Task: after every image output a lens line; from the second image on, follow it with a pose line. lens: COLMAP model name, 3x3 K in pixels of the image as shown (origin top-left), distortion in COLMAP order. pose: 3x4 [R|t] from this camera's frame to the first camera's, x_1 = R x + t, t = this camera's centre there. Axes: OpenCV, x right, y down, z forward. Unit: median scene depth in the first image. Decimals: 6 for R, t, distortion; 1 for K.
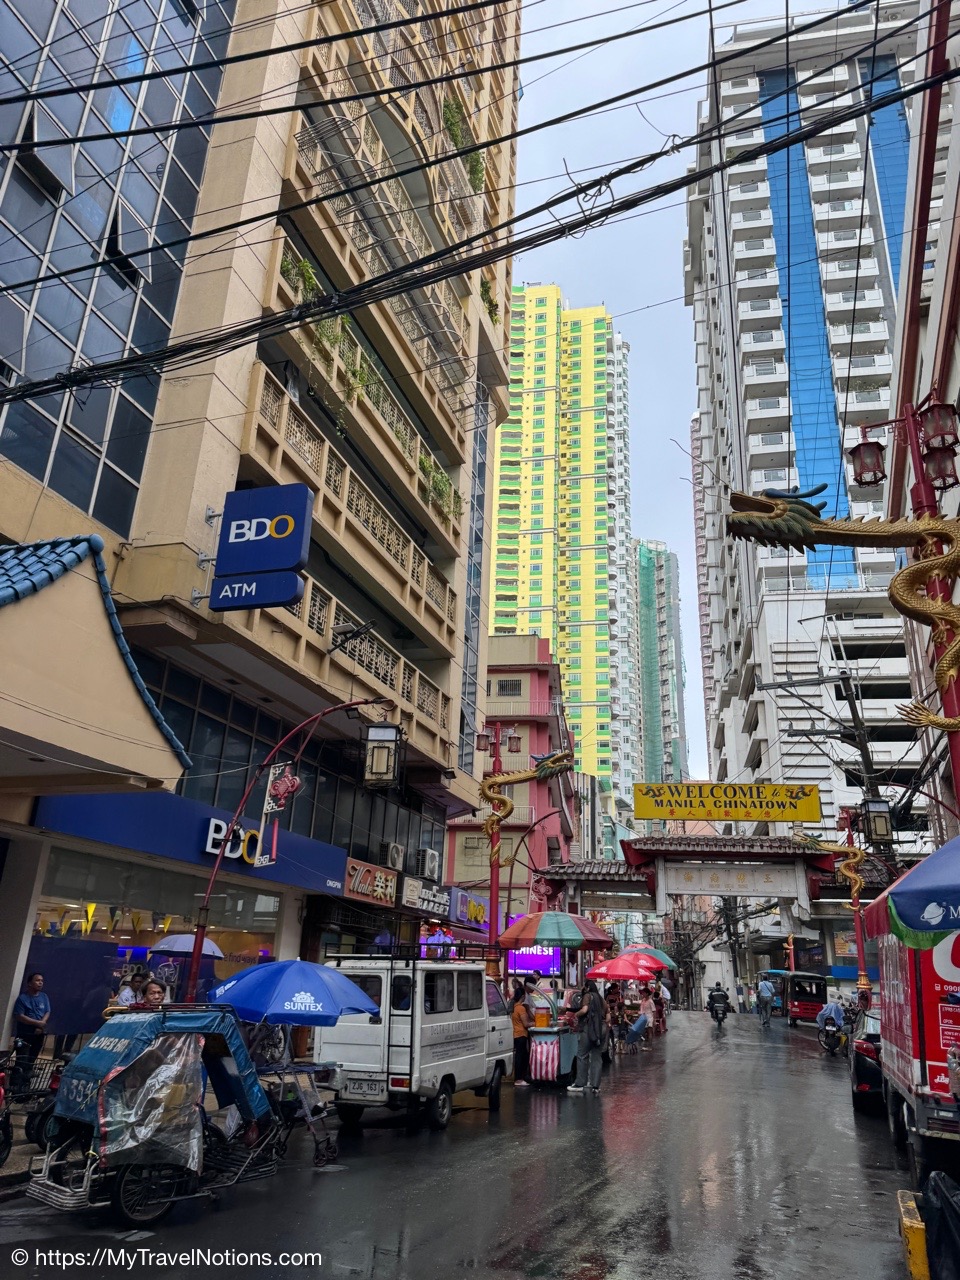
lens RADIAL K [[891.1, 0, 480.0], [0, 891.1, 640.0], [0, 0, 1]] dist [0.118233, -0.178108]
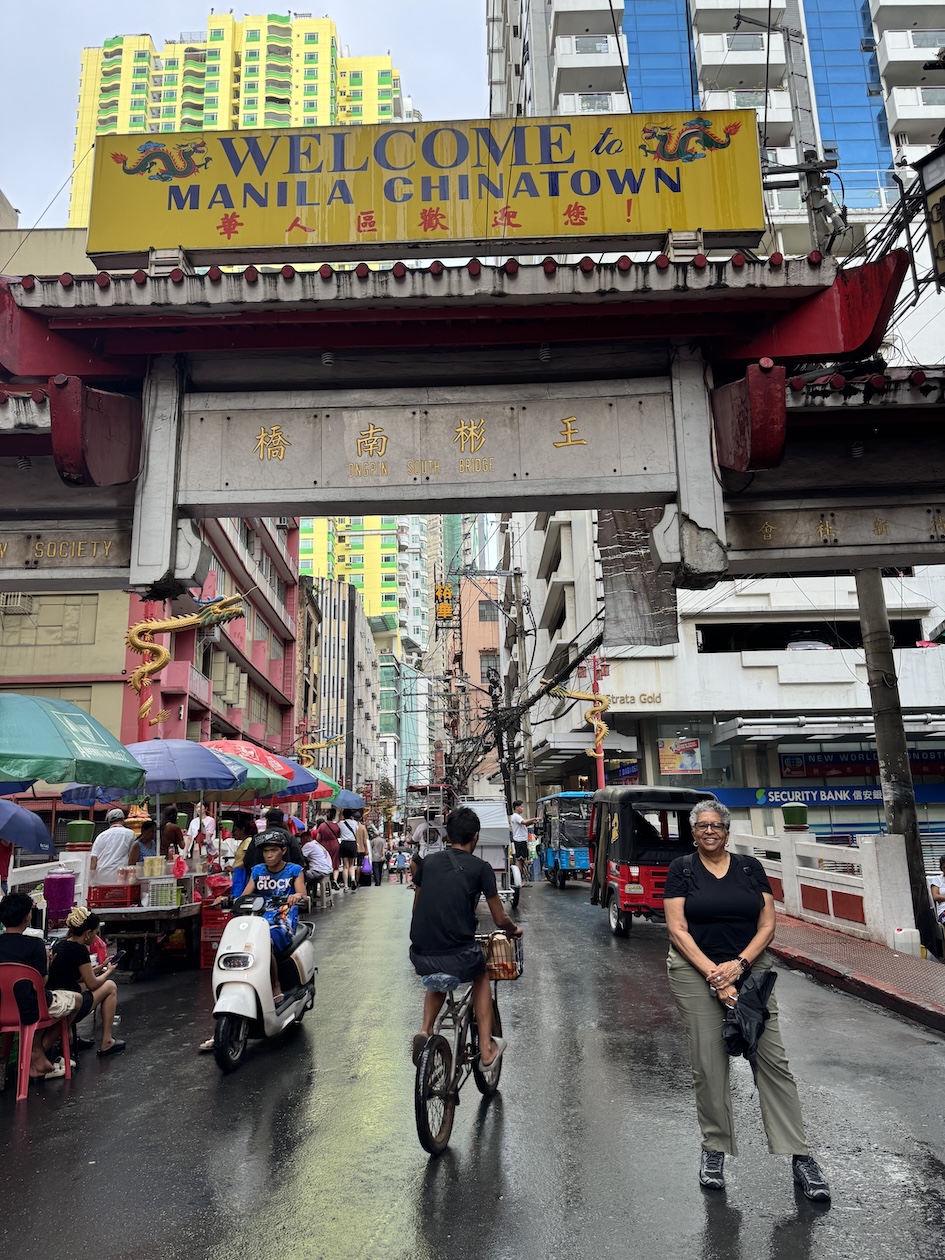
lens RADIAL K [[877.2, 0, 472.5], [0, 877.2, 630.0], [0, 0, 1]] dist [0.118233, -0.178108]
pose [[0.979435, -0.017838, 0.200968, 0.131564], [-0.008982, 0.991241, 0.131758, 0.157418], [-0.201558, -0.130853, 0.970697, 0.413794]]
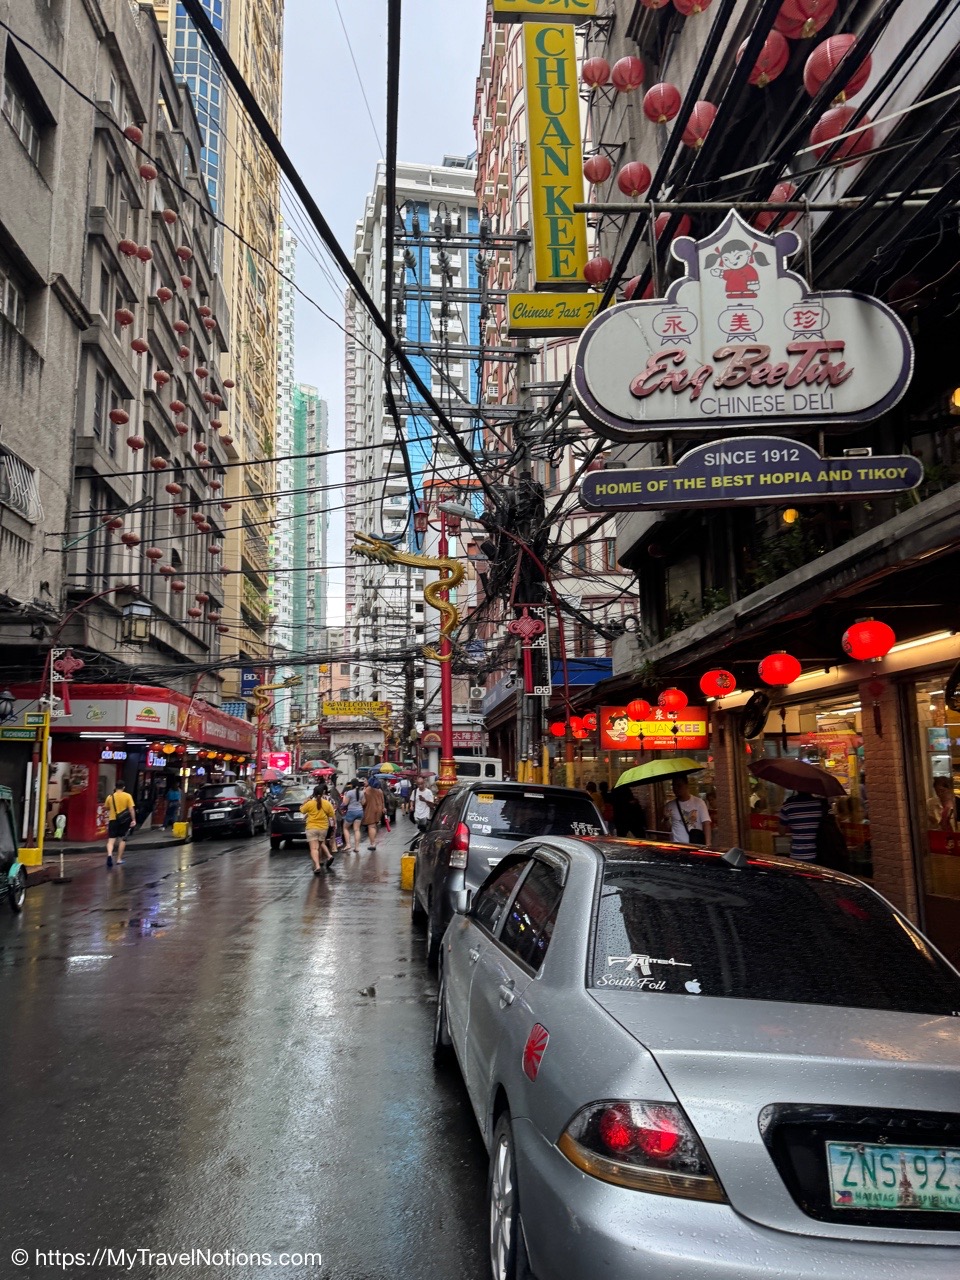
lens RADIAL K [[891.1, 0, 480.0], [0, 891.1, 640.0], [0, 0, 1]] dist [0.118233, -0.178108]
pose [[0.920795, 0.007562, 0.389974, -0.238296], [-0.090864, 0.976463, 0.195612, -0.318049], [-0.379316, -0.215554, 0.899809, -0.819573]]
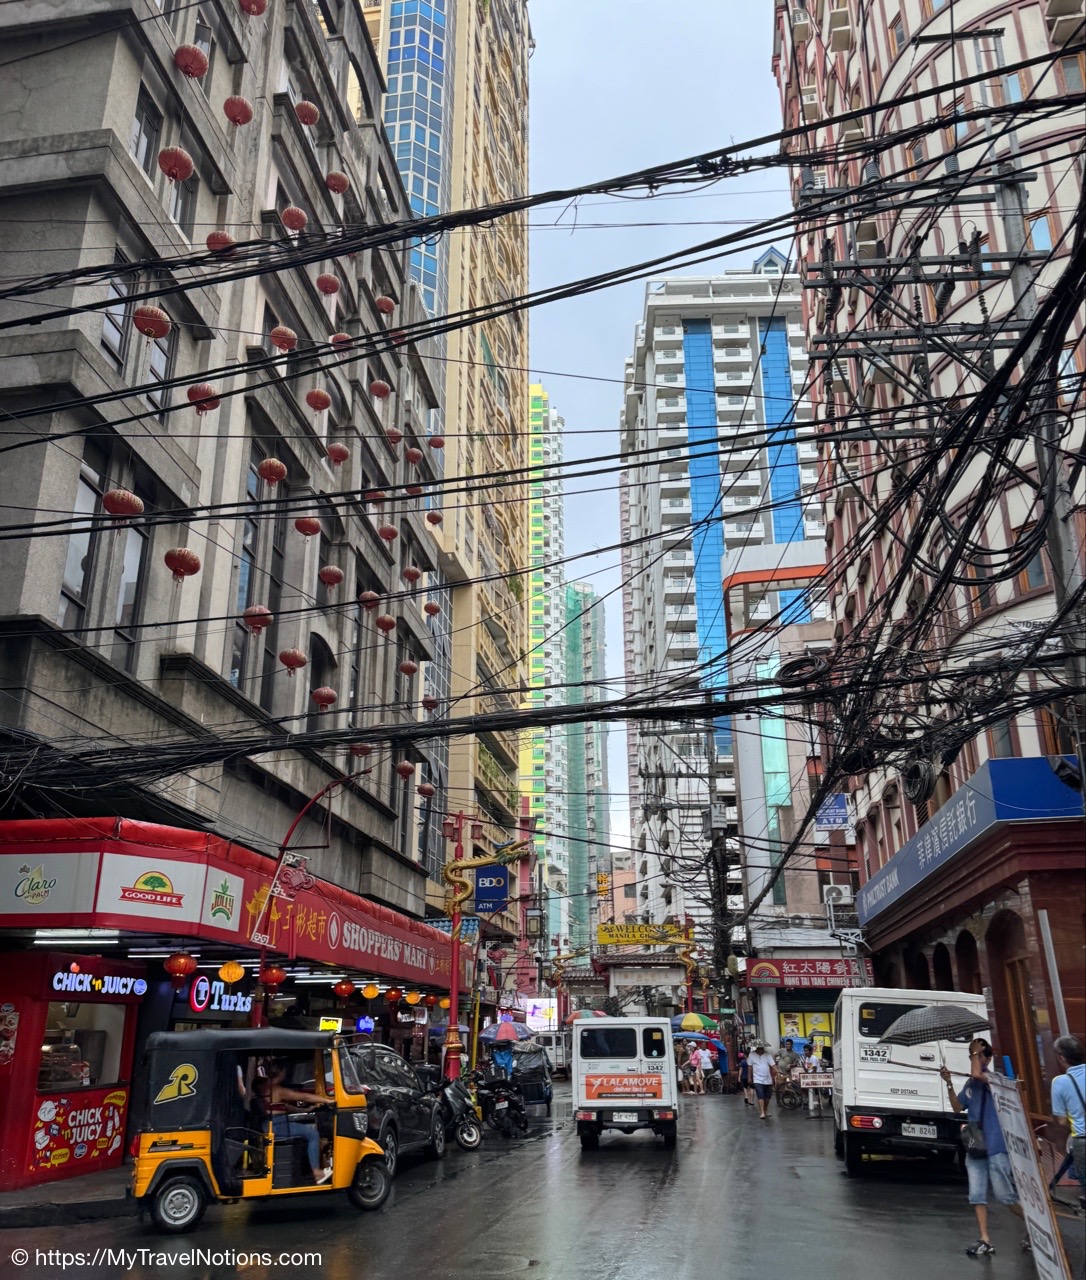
lens RADIAL K [[1008.8, 0, 550.2], [0, 1008.8, 695.5], [0, 0, 1]] dist [0.093885, -0.002605]
pose [[0.985675, 0.010454, 0.168332, -0.162292], [-0.017337, 0.999070, 0.039474, -0.227001], [-0.167763, -0.041827, 0.984940, -0.585026]]
